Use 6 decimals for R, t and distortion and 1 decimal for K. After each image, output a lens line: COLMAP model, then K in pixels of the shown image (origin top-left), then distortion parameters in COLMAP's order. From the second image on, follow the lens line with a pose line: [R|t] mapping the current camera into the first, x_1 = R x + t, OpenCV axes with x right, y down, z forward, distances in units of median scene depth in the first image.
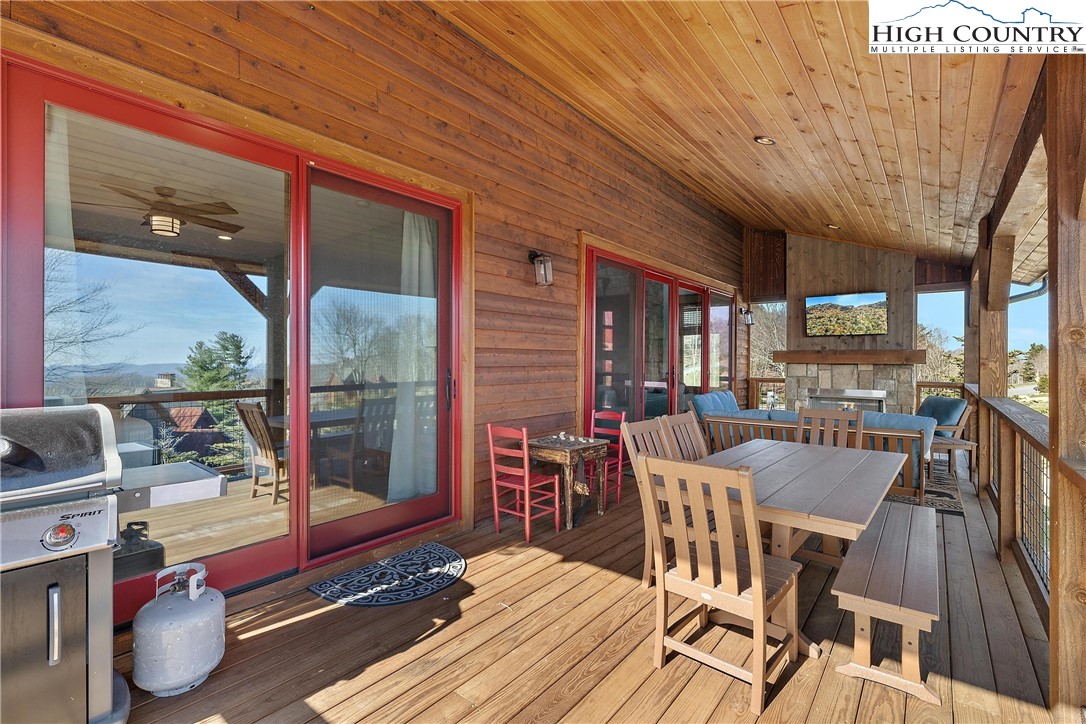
lens RADIAL K [[491.2, 0, 543.0], [0, 491.2, 362.0], [0, 0, 1]] dist [-0.027043, -0.000158]
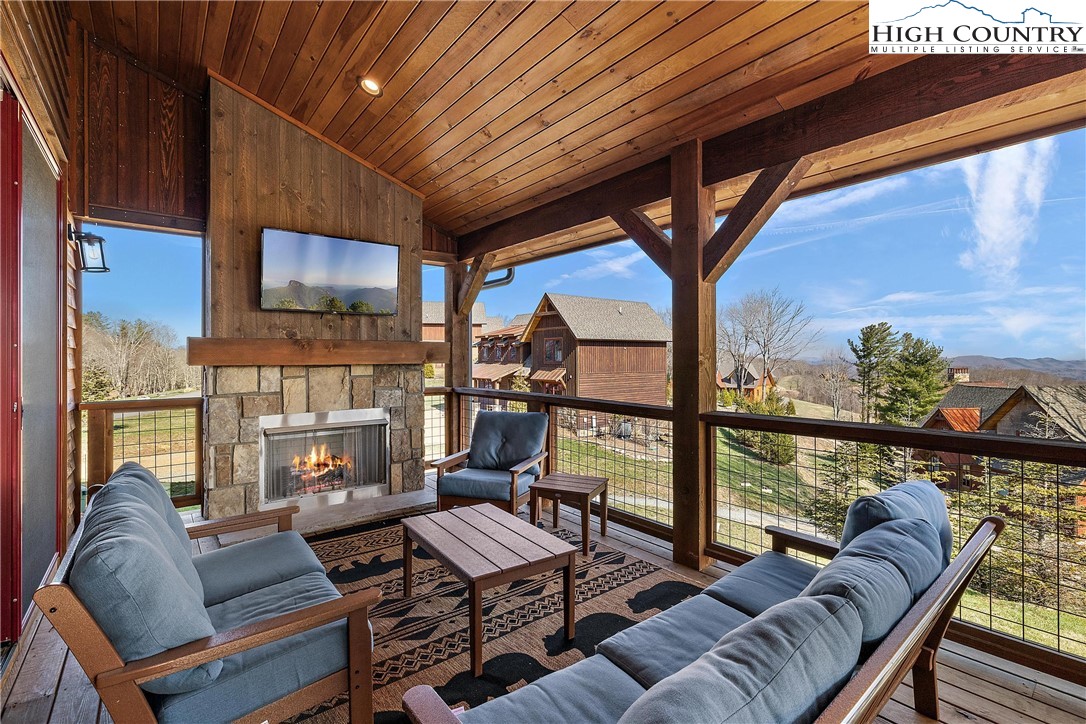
lens RADIAL K [[494.7, 0, 543.0], [0, 494.7, 362.0], [0, 0, 1]] dist [-0.002425, -0.000172]
pose [[0.225915, -0.013207, 0.974057, 0.127052], [0.010486, 0.999883, 0.011125, -0.003376], [-0.974090, 0.007701, 0.226028, 0.620144]]
